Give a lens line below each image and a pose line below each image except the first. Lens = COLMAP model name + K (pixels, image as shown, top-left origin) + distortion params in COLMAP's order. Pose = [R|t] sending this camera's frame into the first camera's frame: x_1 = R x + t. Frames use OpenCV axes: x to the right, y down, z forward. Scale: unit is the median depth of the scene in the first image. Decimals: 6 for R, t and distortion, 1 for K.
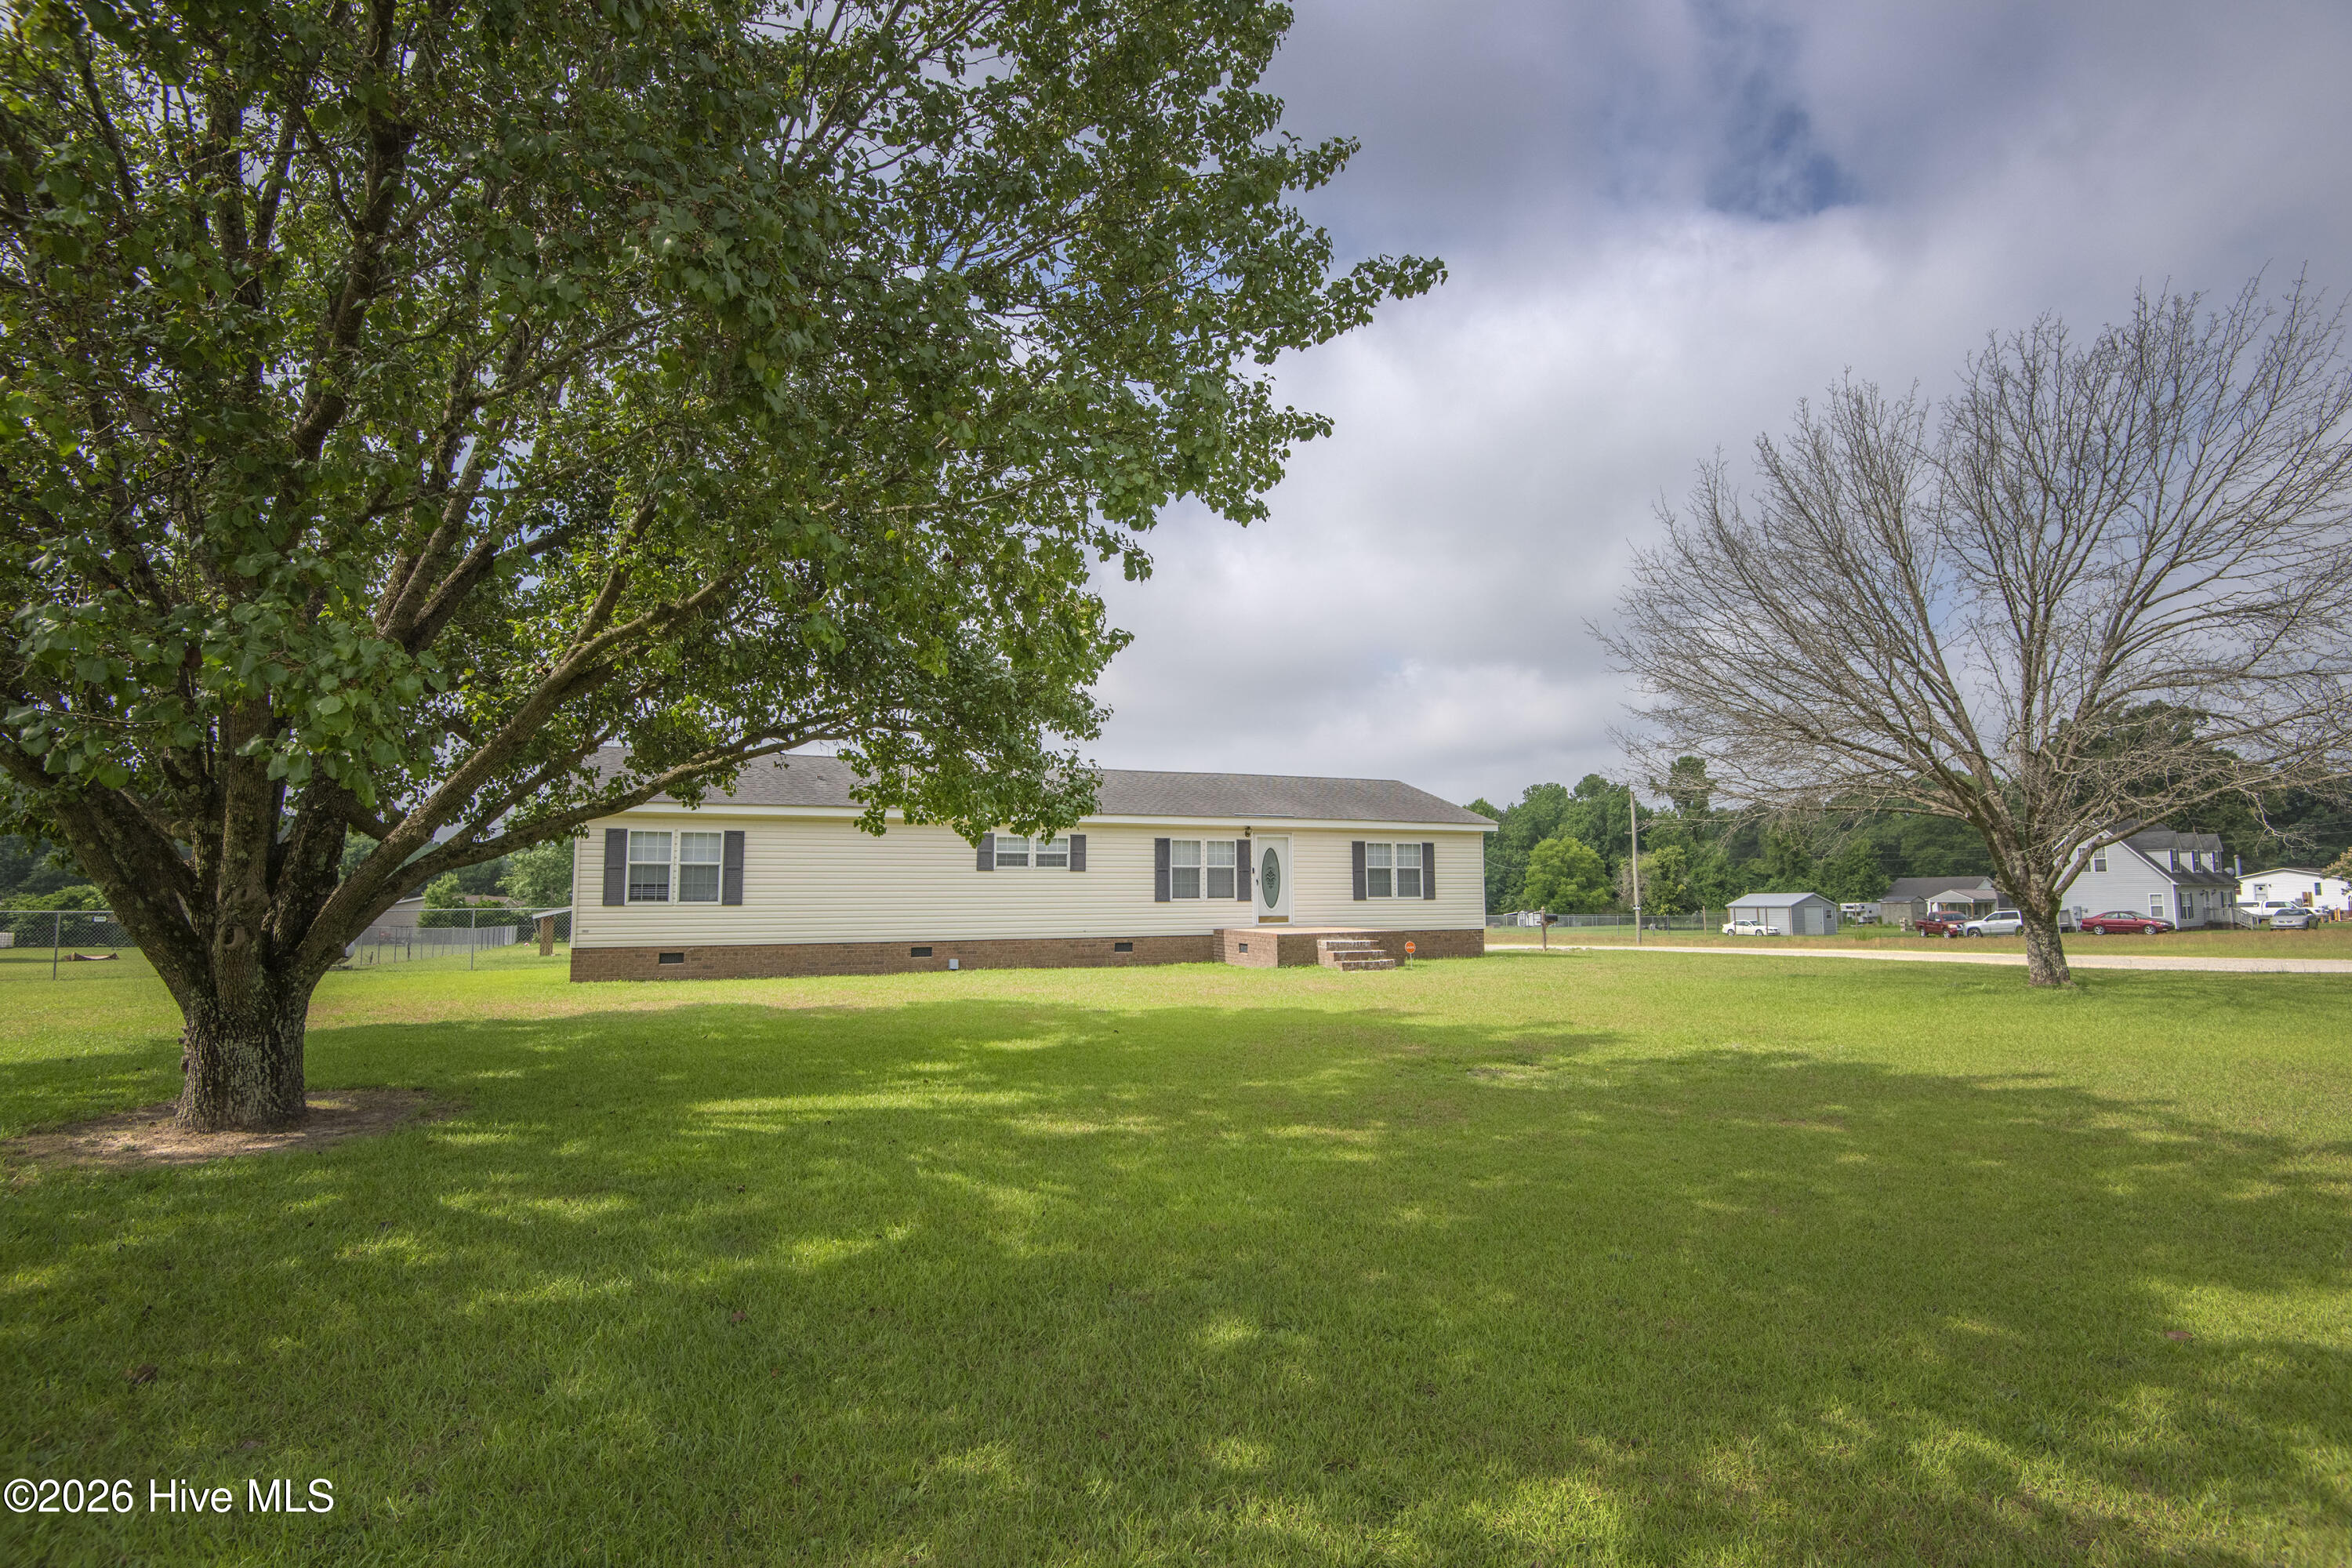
lens RADIAL K [[1100.3, 0, 1173.8], [0, 1100.3, 789.5], [0, 0, 1]] dist [-0.000353, -0.024443]
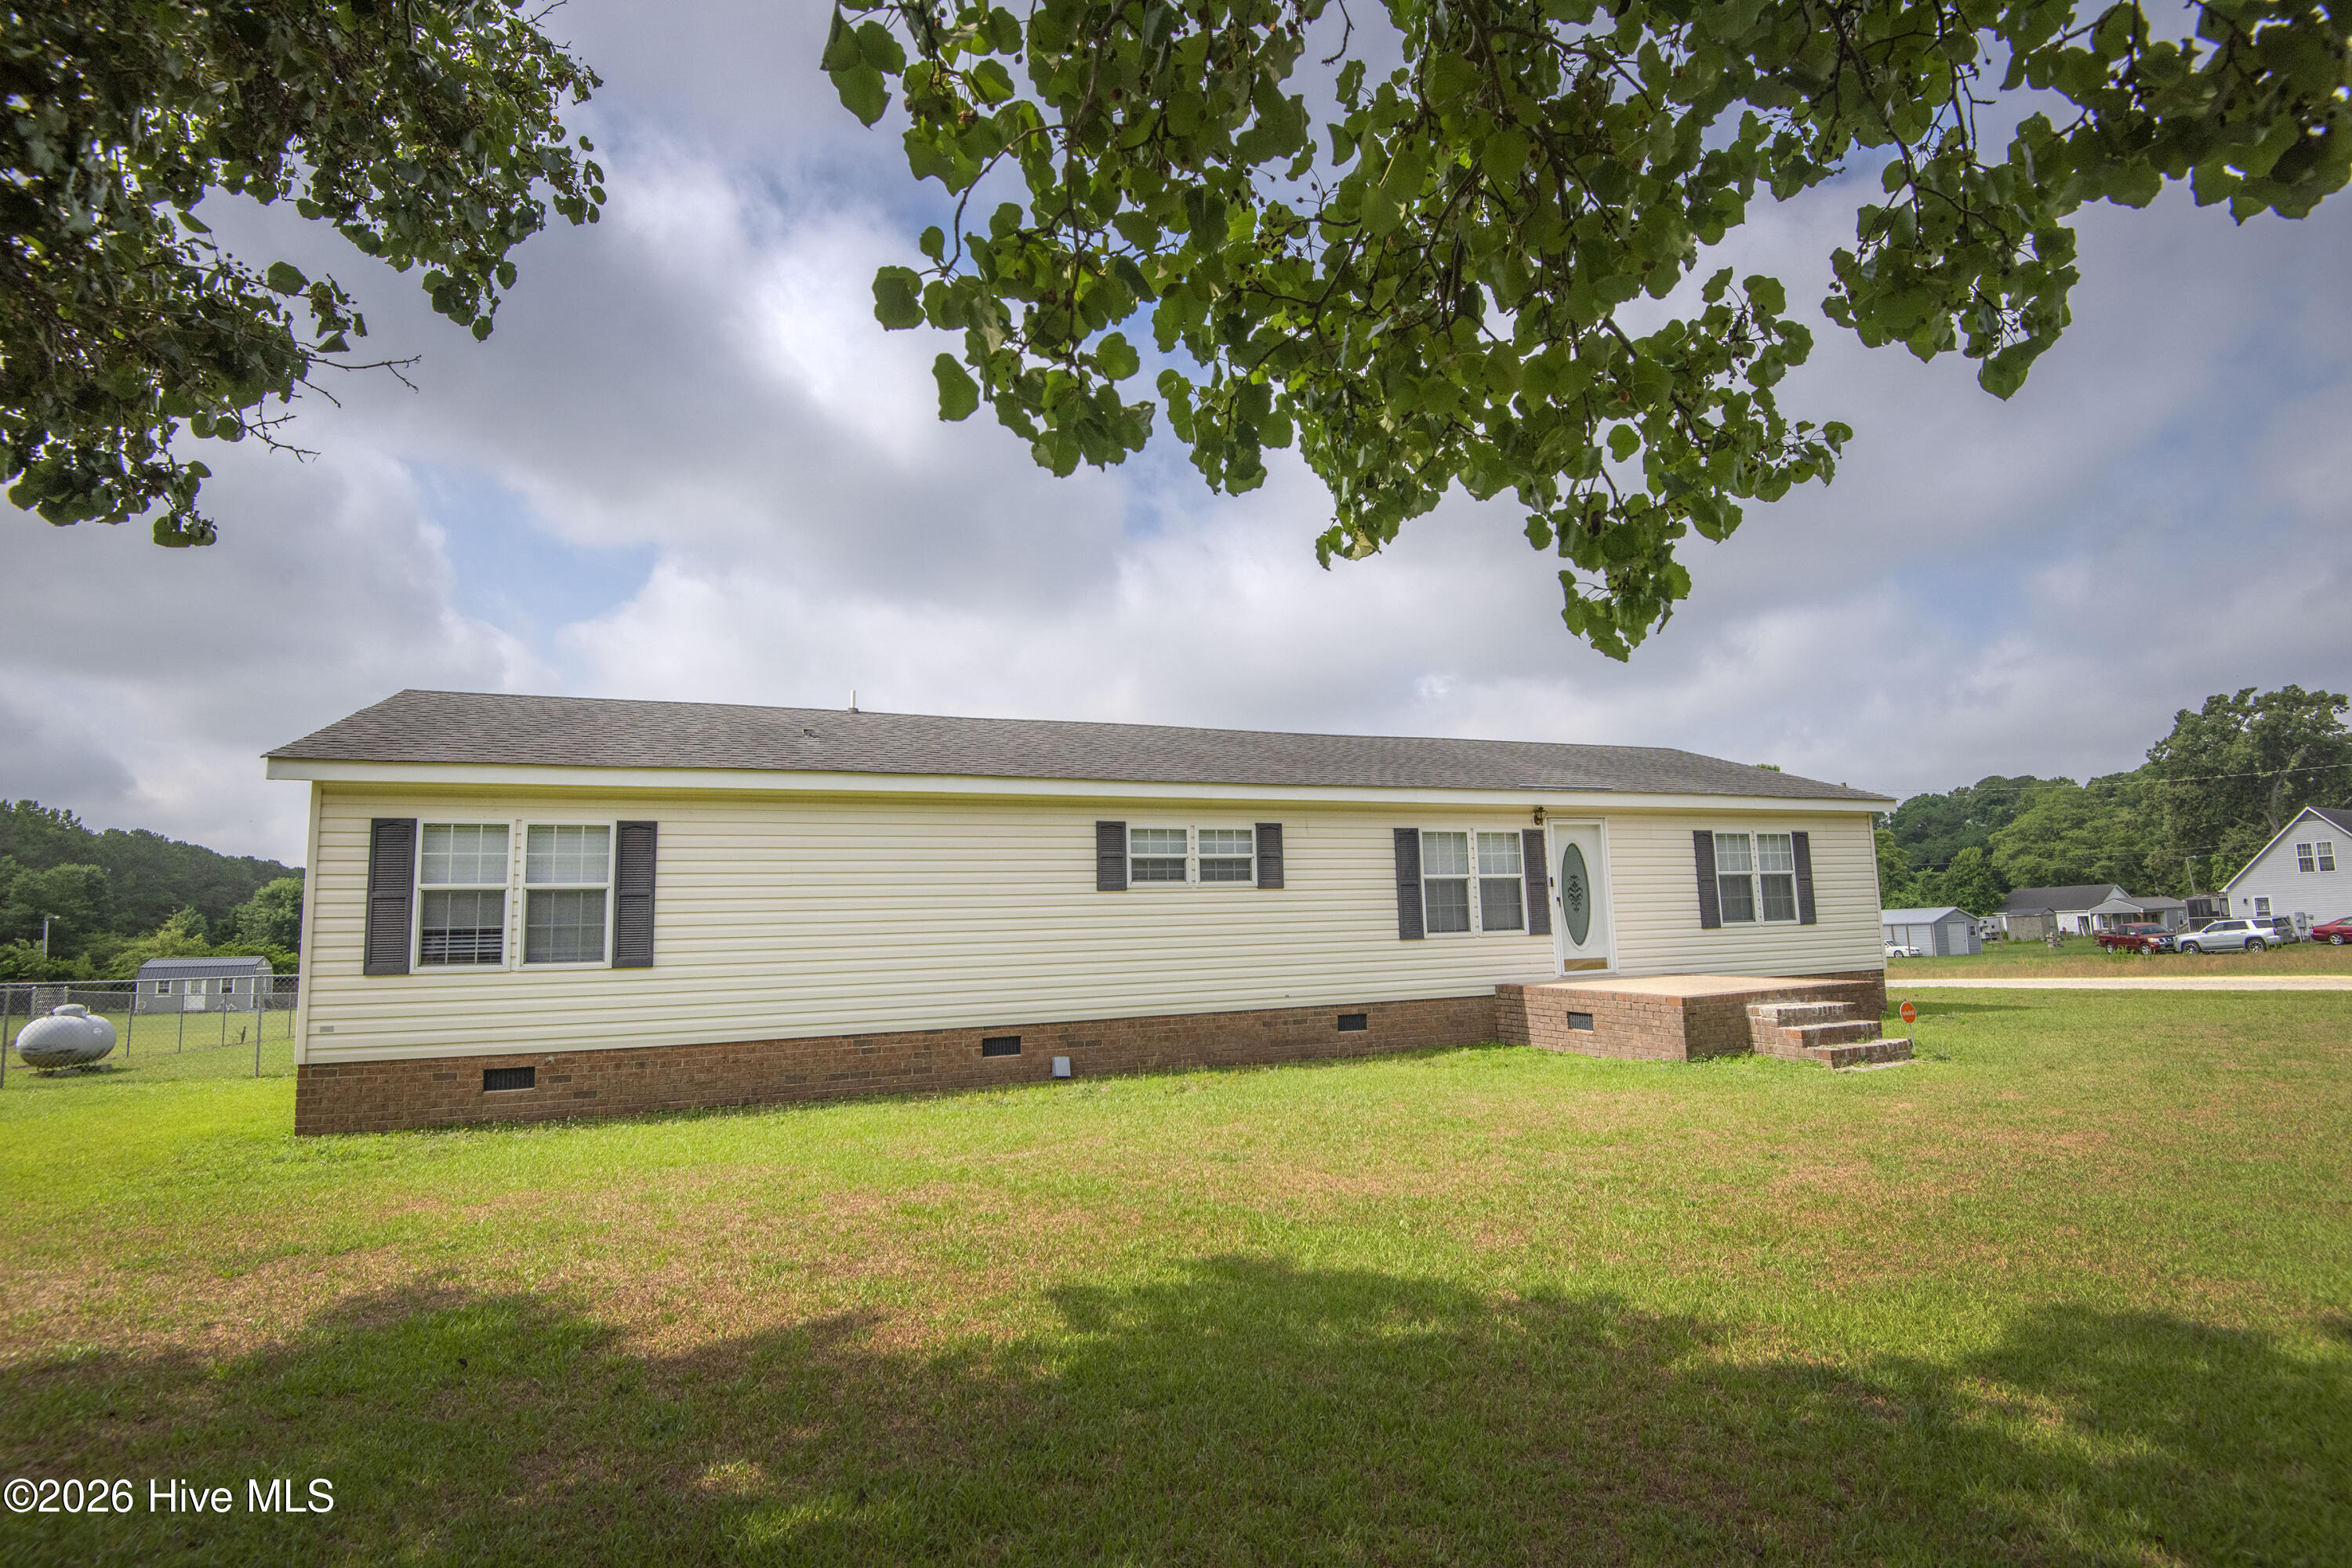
lens RADIAL K [[1100.3, 0, 1173.8], [0, 1100.3, 789.5], [0, 0, 1]] dist [-0.000353, -0.024443]
pose [[0.999725, -0.022466, 0.006684, -0.138374], [0.022648, 0.999338, -0.028470, 0.038726], [-0.006040, 0.028614, 0.999572, 0.439044]]
